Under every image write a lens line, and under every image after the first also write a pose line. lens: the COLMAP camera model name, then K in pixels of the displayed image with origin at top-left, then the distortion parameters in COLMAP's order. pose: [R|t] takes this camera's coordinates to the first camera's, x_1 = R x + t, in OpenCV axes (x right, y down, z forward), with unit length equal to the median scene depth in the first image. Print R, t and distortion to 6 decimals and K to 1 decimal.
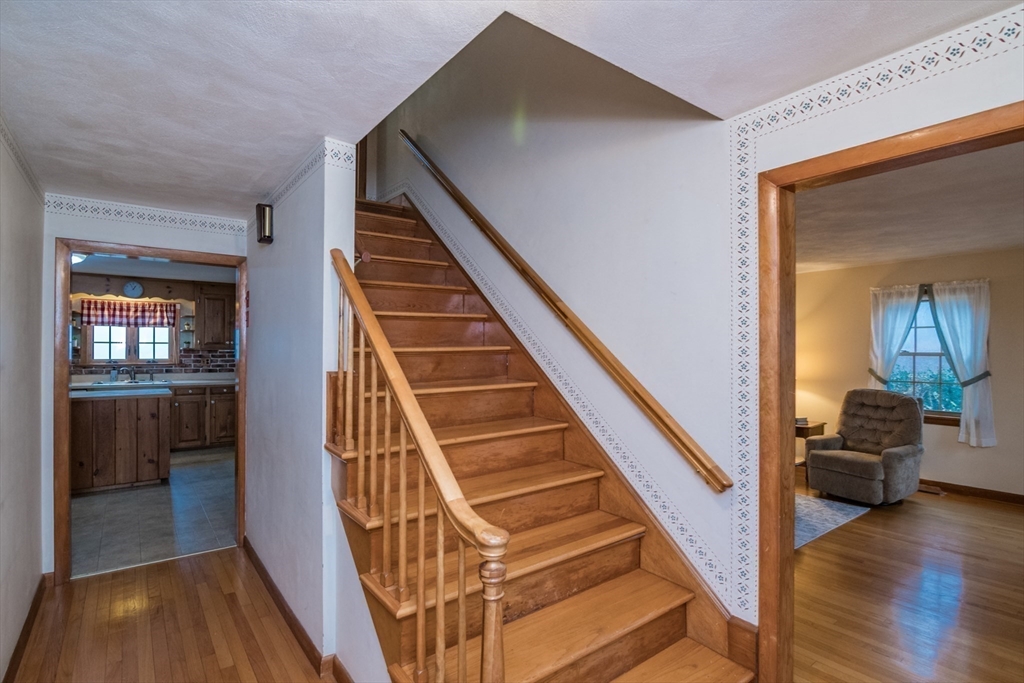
lens RADIAL K [[499.7, 0, 504.0], [0, 499.7, 349.5], [0, 0, 1]] dist [0.001886, -0.011596]
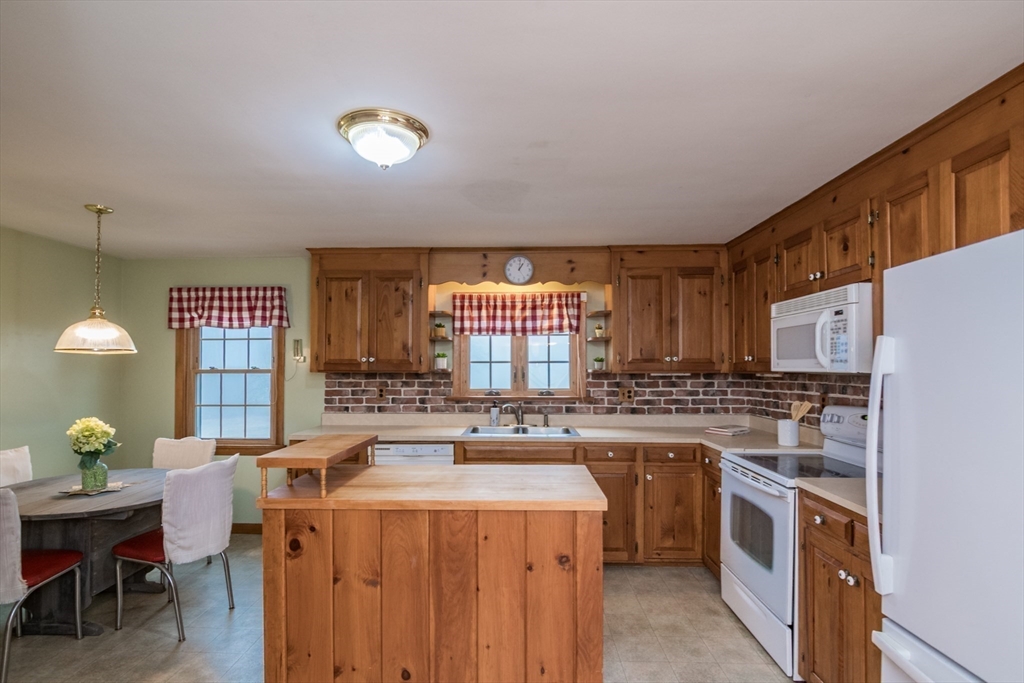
lens RADIAL K [[503.9, 0, 503.5], [0, 503.9, 363.9], [0, 0, 1]] dist [-0.003226, -0.001678]
pose [[0.777613, -0.013783, -0.628592, -0.378038], [0.004449, 0.999855, -0.016419, -0.000966], [0.628728, 0.009971, 0.777562, 0.515208]]
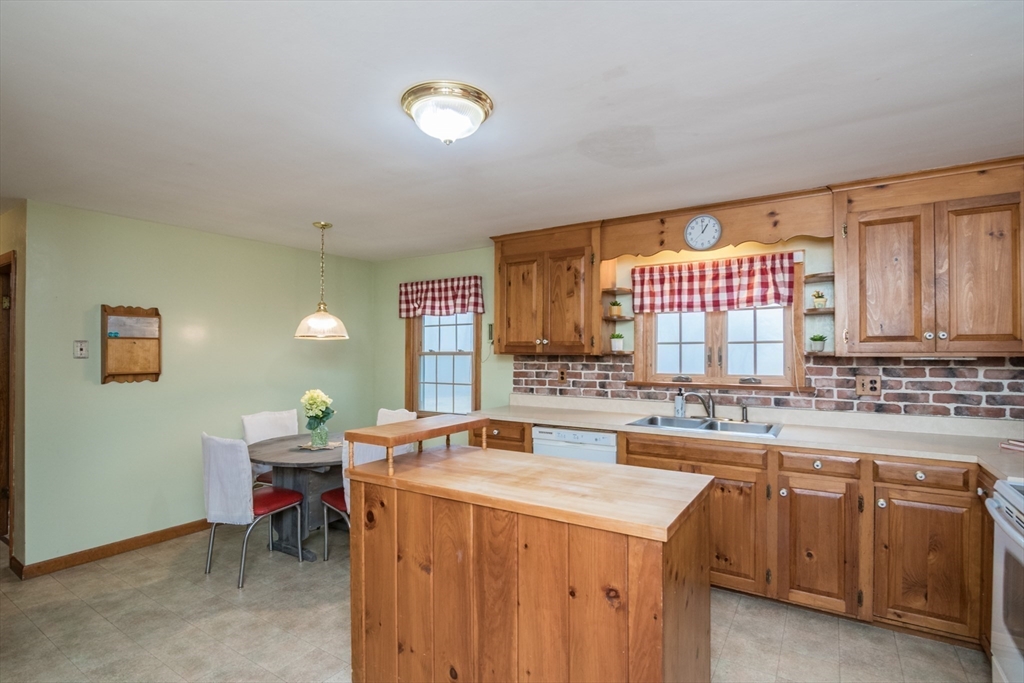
lens RADIAL K [[499.7, 0, 504.0], [0, 499.7, 349.5], [0, 0, 1]] dist [0.001886, -0.011596]
pose [[0.339783, -0.012386, -0.940422, -0.341747], [0.002302, 0.999921, -0.012338, -0.000331], [0.940501, 0.002027, 0.339784, 0.630189]]
